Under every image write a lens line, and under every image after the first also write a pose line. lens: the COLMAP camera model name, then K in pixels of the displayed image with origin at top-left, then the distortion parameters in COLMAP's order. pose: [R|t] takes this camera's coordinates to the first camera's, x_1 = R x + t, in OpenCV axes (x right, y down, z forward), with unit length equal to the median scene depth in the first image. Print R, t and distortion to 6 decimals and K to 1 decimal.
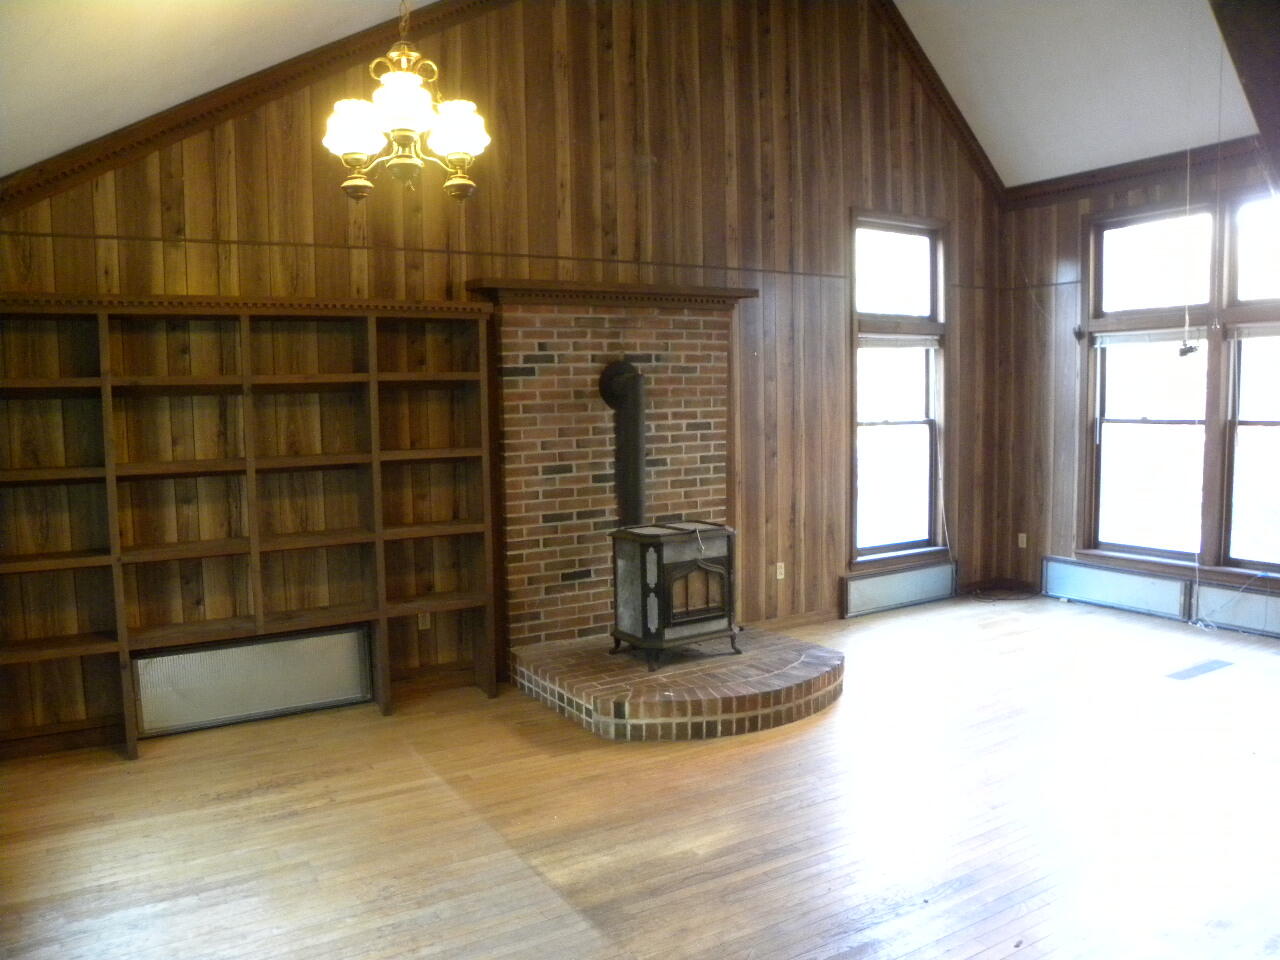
lens RADIAL K [[959.2, 0, 636.3], [0, 959.2, 480.9], [0, 0, 1]] dist [-0.155445, 0.103371]
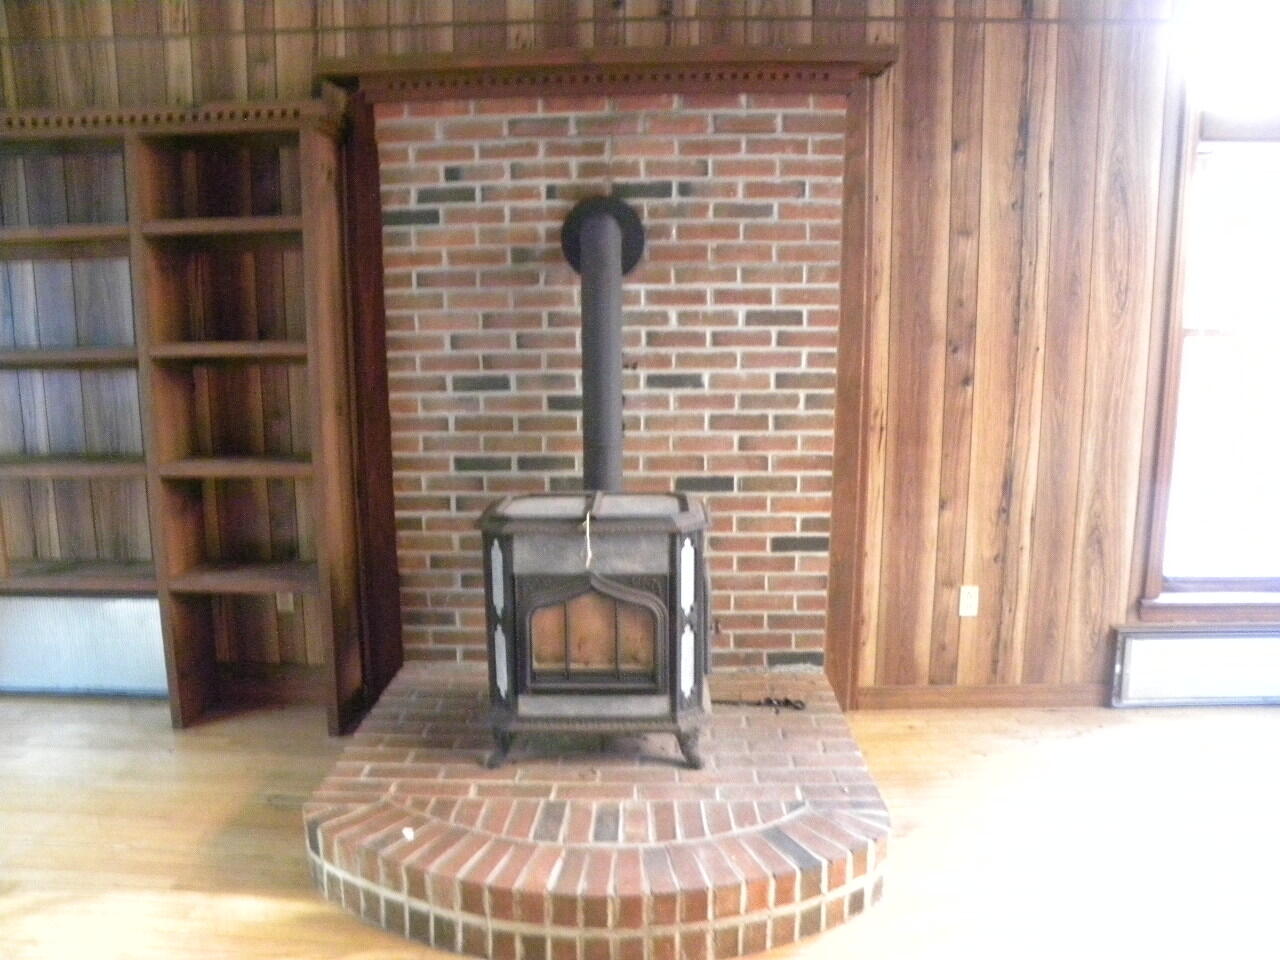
lens RADIAL K [[959.2, 0, 639.8], [0, 959.2, 488.5], [0, 0, 1]] dist [-0.155445, 0.103371]
pose [[0.842020, 0.104628, -0.529202, 0.316083], [-0.058048, 0.992888, 0.103941, -0.014301], [0.536314, -0.056801, 0.842105, 0.546152]]
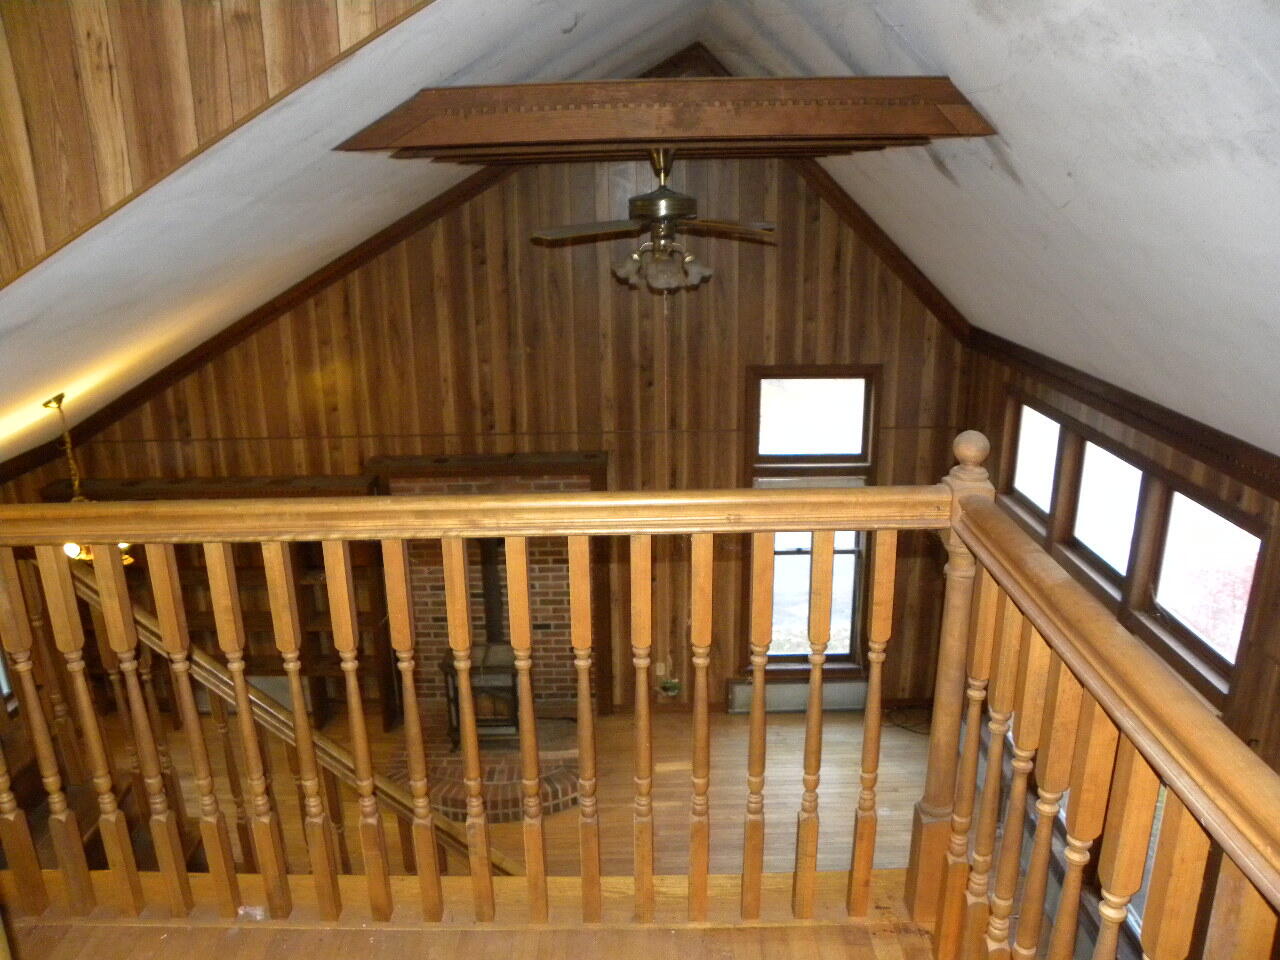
lens RADIAL K [[959.2, 0, 646.4], [0, 959.2, 484.7], [0, 0, 1]] dist [-0.155445, 0.103371]
pose [[0.859708, 0.157602, -0.485863, 0.810949], [-0.048722, 0.972174, 0.229139, -0.482977], [0.508456, -0.173320, 0.843465, 0.013258]]
